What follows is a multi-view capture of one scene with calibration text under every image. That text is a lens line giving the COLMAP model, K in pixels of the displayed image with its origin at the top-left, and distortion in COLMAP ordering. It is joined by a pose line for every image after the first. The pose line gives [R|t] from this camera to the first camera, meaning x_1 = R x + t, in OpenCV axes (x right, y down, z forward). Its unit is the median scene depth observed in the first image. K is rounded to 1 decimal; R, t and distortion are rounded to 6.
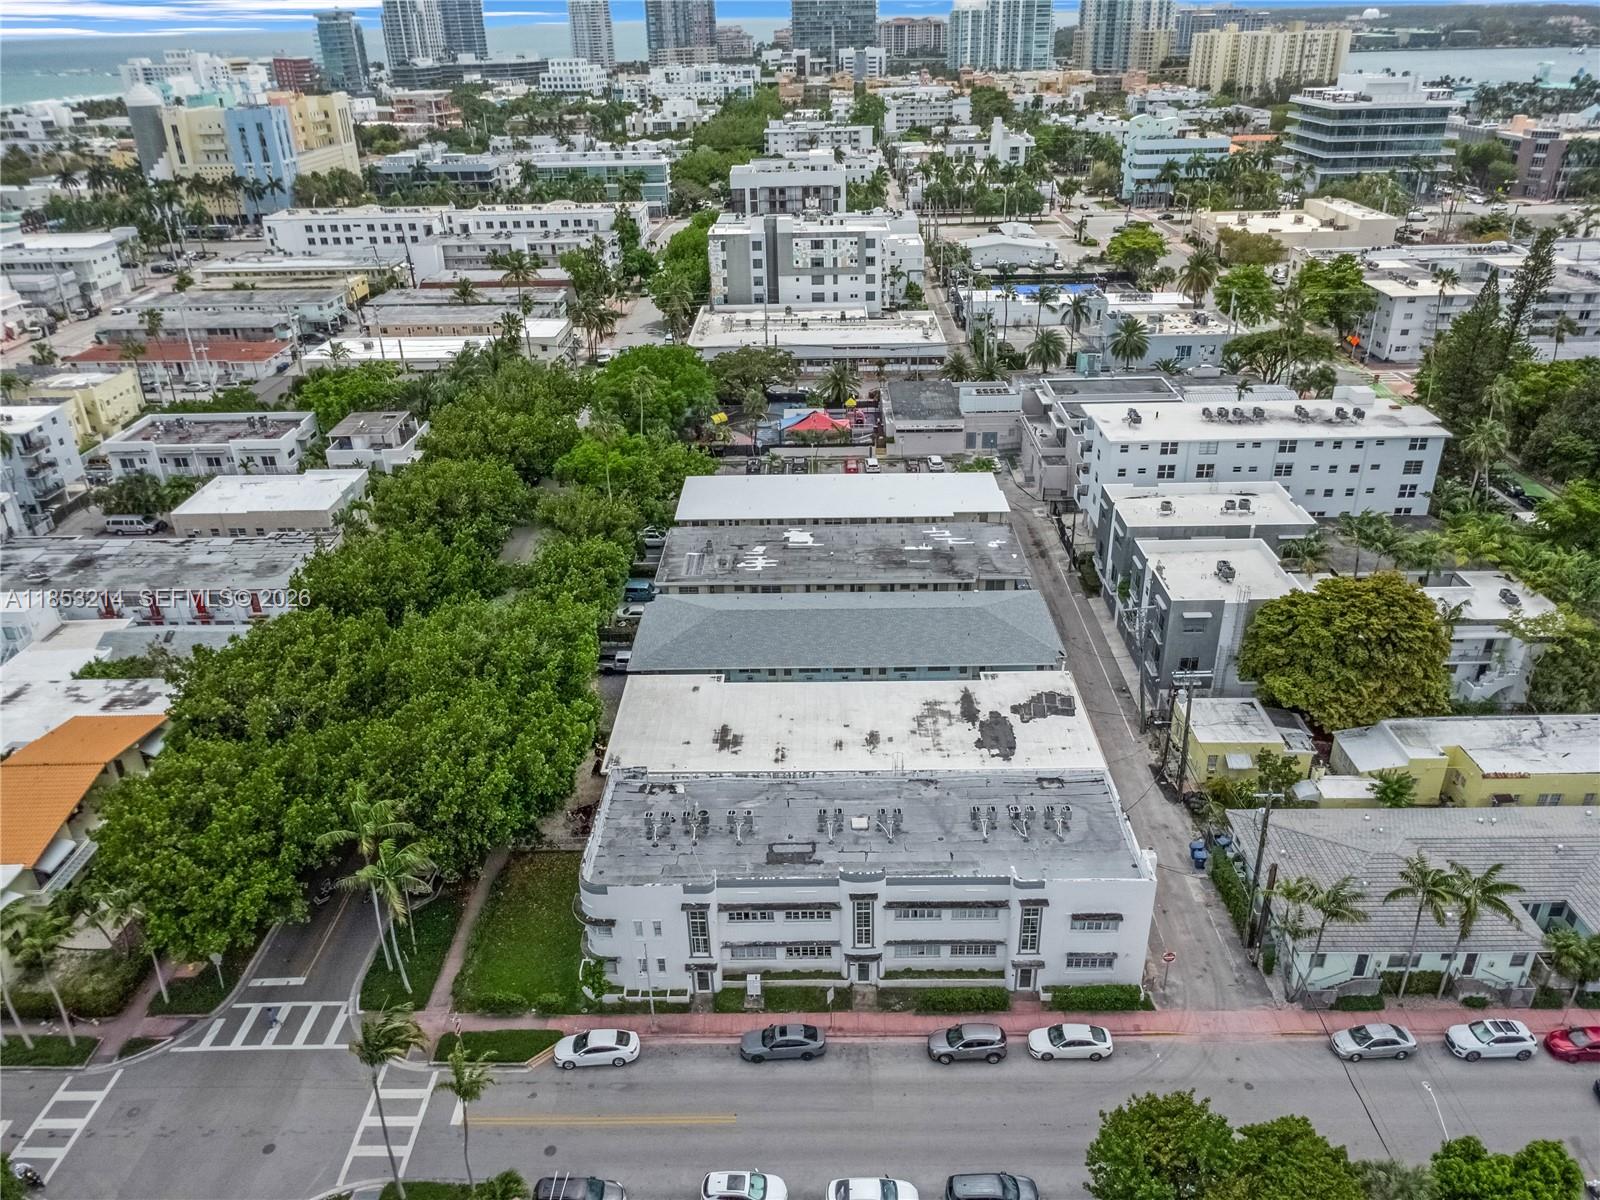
lens RADIAL K [[1155.1, 0, 799.8], [0, 1155.1, 603.7], [0, 0, 1]] dist [0.012429, -0.011404]
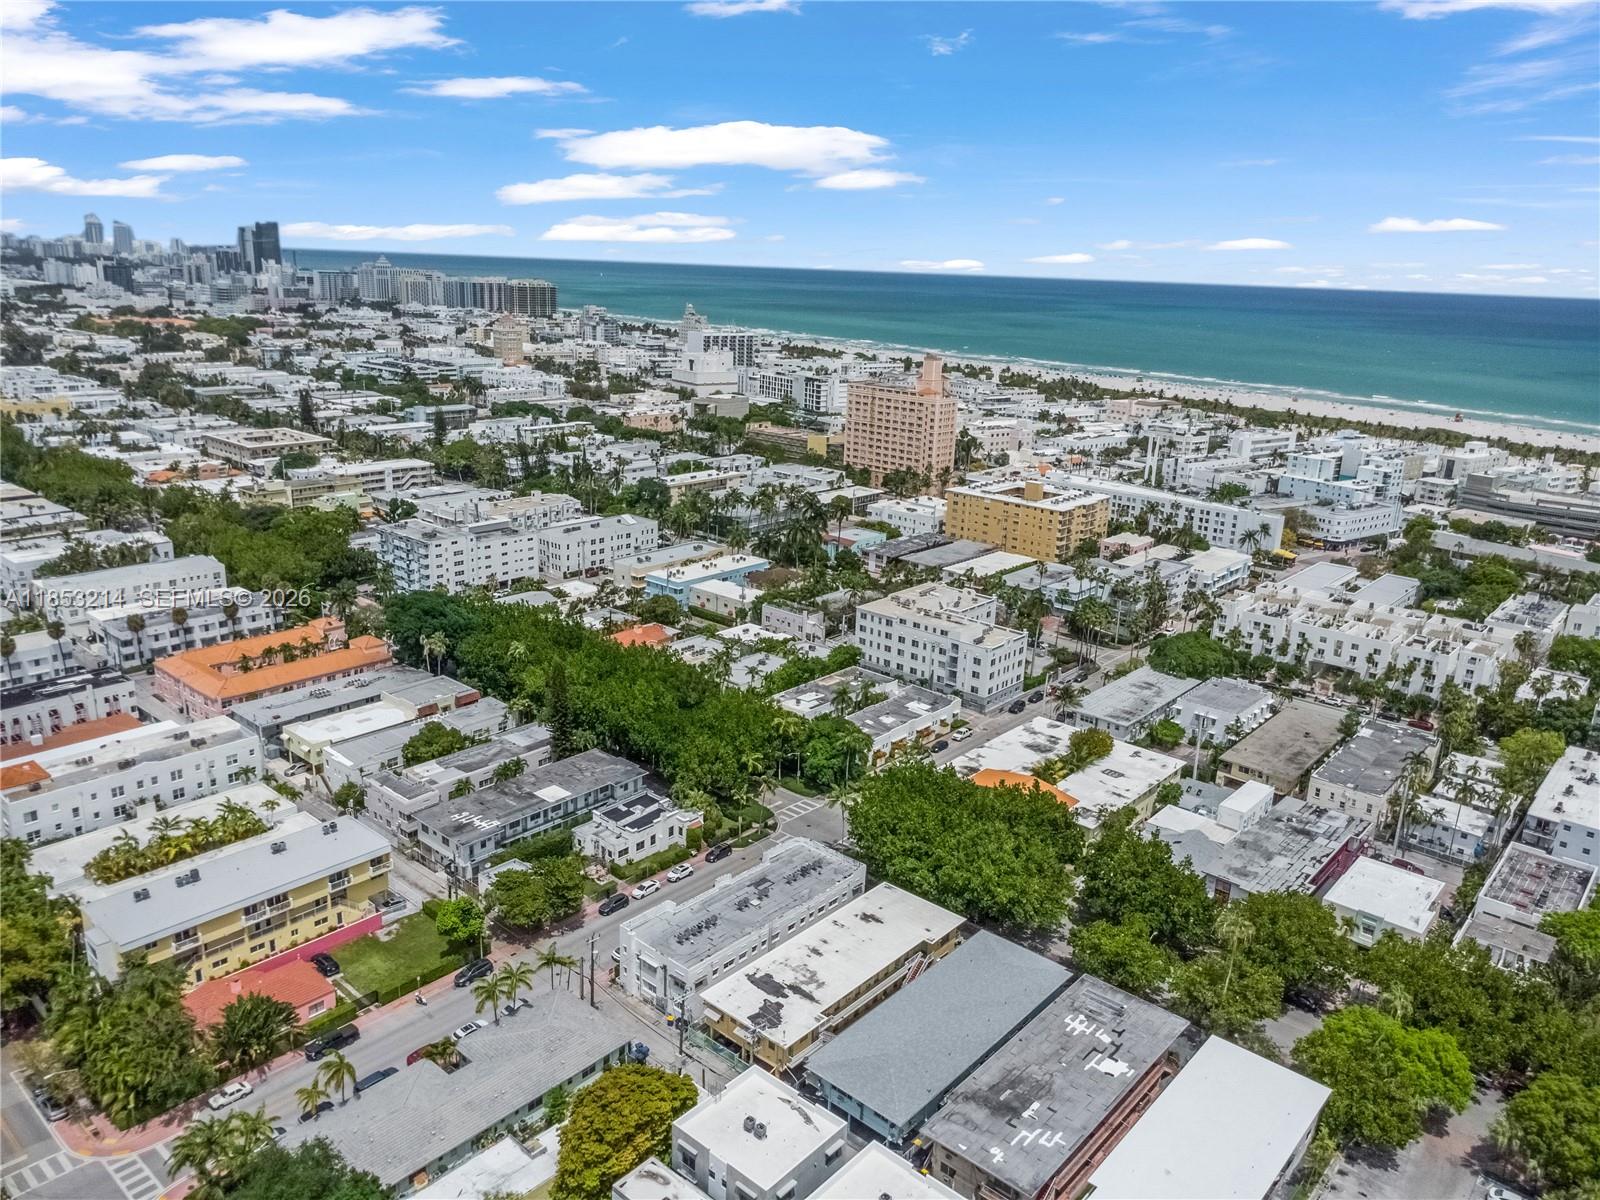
lens RADIAL K [[1155.1, 0, 799.8], [0, 1155.1, 603.7], [0, 0, 1]] dist [0.012429, -0.011404]
pose [[-0.647071, 0.215785, -0.731256, 0.840785], [-0.366813, 0.752708, 0.546699, -0.824365], [0.668392, 0.621987, -0.407903, 0.947660]]
